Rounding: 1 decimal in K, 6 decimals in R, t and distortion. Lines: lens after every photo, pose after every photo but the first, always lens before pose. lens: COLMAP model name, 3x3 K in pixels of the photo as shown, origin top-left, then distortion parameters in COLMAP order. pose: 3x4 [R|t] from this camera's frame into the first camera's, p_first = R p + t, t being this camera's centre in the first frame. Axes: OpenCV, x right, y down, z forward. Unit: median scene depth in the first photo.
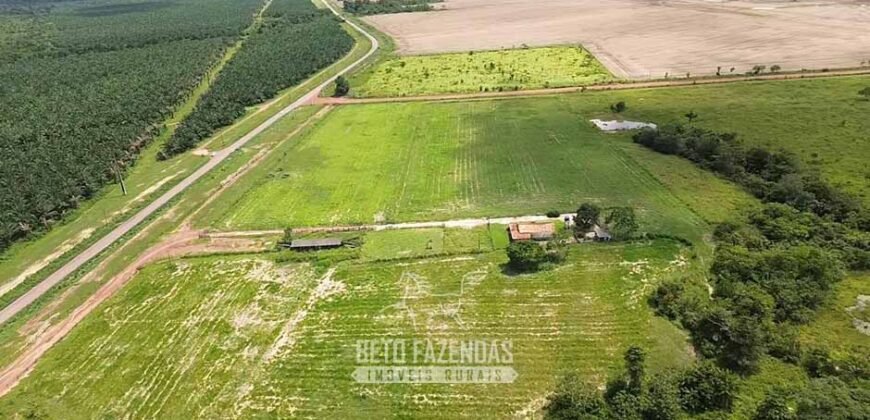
lens RADIAL K [[601.5, 0, 441.3], [0, 601.5, 214.6], [0, 0, 1]] dist [0.056921, -0.057883]
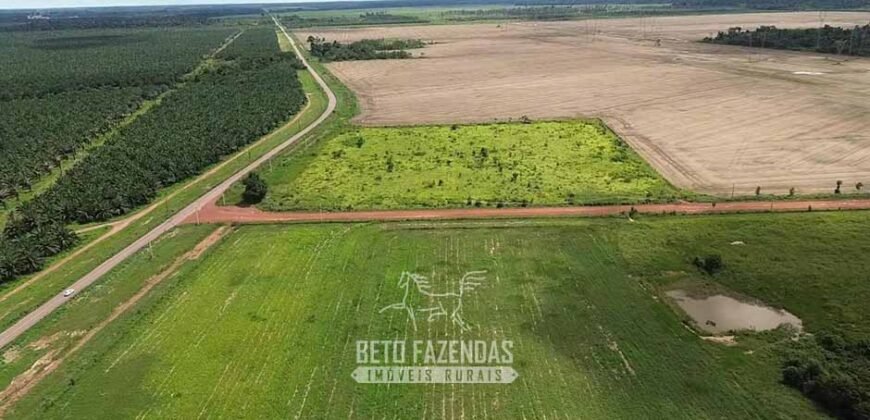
lens RADIAL K [[601.5, 0, 441.3], [0, 601.5, 214.6], [0, 0, 1]] dist [0.056921, -0.057883]
pose [[0.999150, 0.021635, 0.035100, 0.012173], [-0.019512, 0.998022, -0.059757, -0.140101], [-0.036324, 0.059021, 0.997596, 0.325234]]
